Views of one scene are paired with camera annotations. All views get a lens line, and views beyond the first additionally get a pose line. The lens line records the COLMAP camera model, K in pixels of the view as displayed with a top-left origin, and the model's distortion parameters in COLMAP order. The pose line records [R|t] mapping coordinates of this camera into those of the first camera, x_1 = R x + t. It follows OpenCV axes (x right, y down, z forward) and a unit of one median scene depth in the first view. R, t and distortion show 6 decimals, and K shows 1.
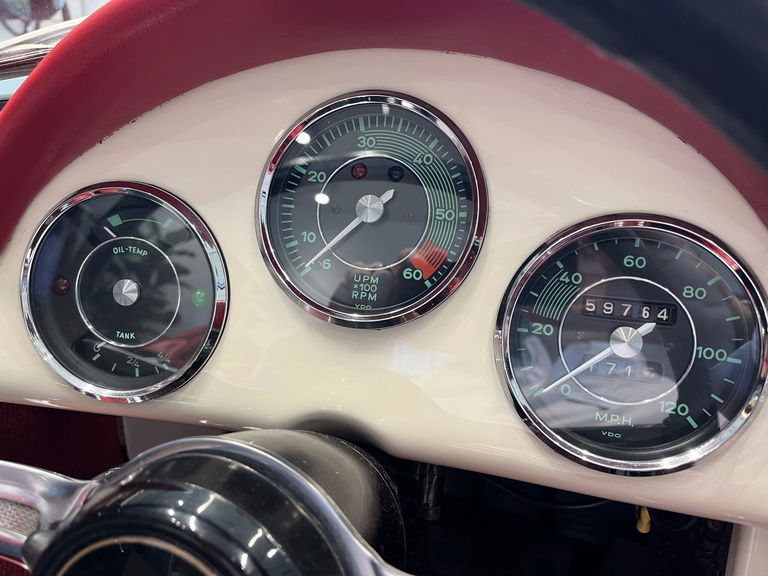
lens RADIAL K [[600.9, 0, 390.2], [0, 600.9, 281.9], [0, 0, 1]] dist [0.052819, -0.061629]
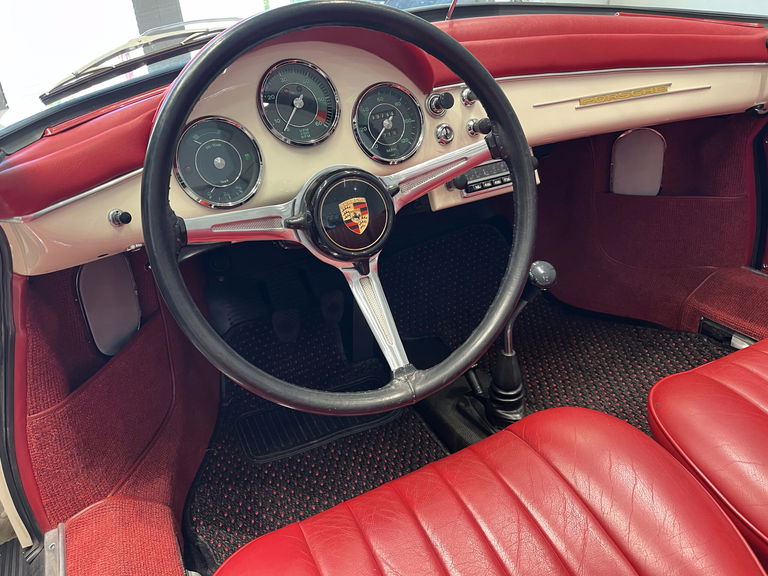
lens RADIAL K [[600.9, 0, 385.4], [0, 600.9, 274.7], [0, 0, 1]] dist [0.052819, -0.061629]
pose [[0.713867, -0.383675, 0.585821, -1.610489], [0.337595, 0.921476, 0.192122, 0.195453], [-0.613533, 0.060621, 0.787339, -1.306994]]
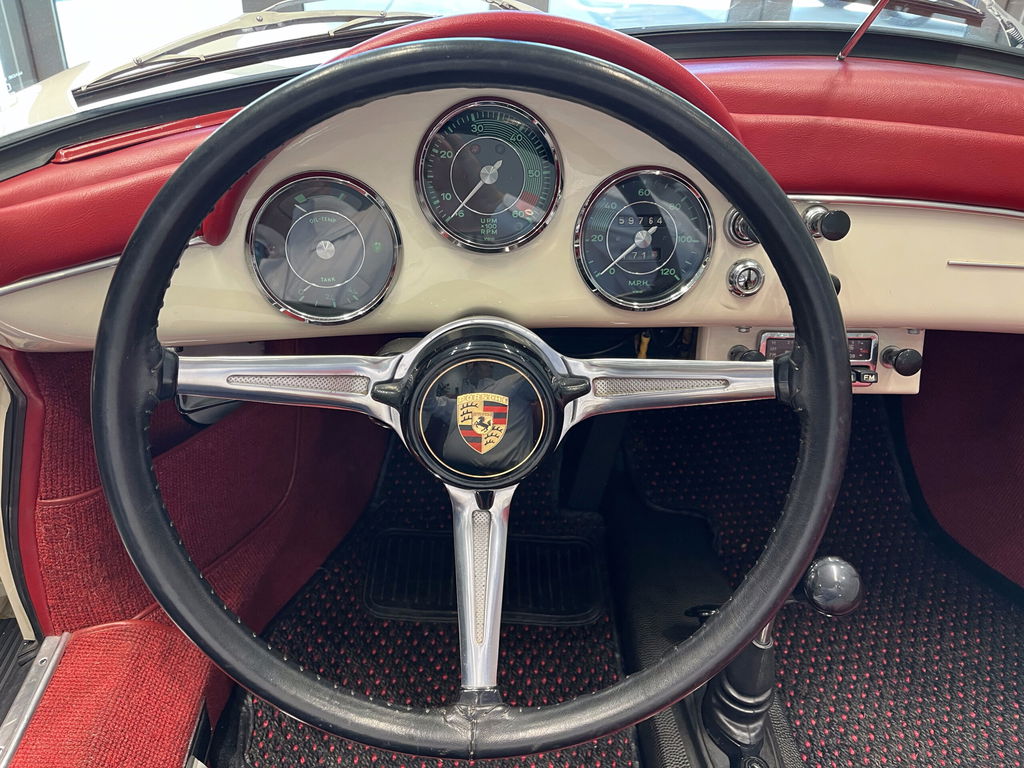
lens RADIAL K [[801.2, 0, 514.8], [0, 801.2, 369.9], [0, 0, 1]] dist [0.052819, -0.061629]
pose [[0.935328, -0.181390, 0.303742, -0.686056], [0.104044, 0.961624, 0.253878, -0.154658], [-0.338137, -0.205857, 0.918306, -1.026349]]
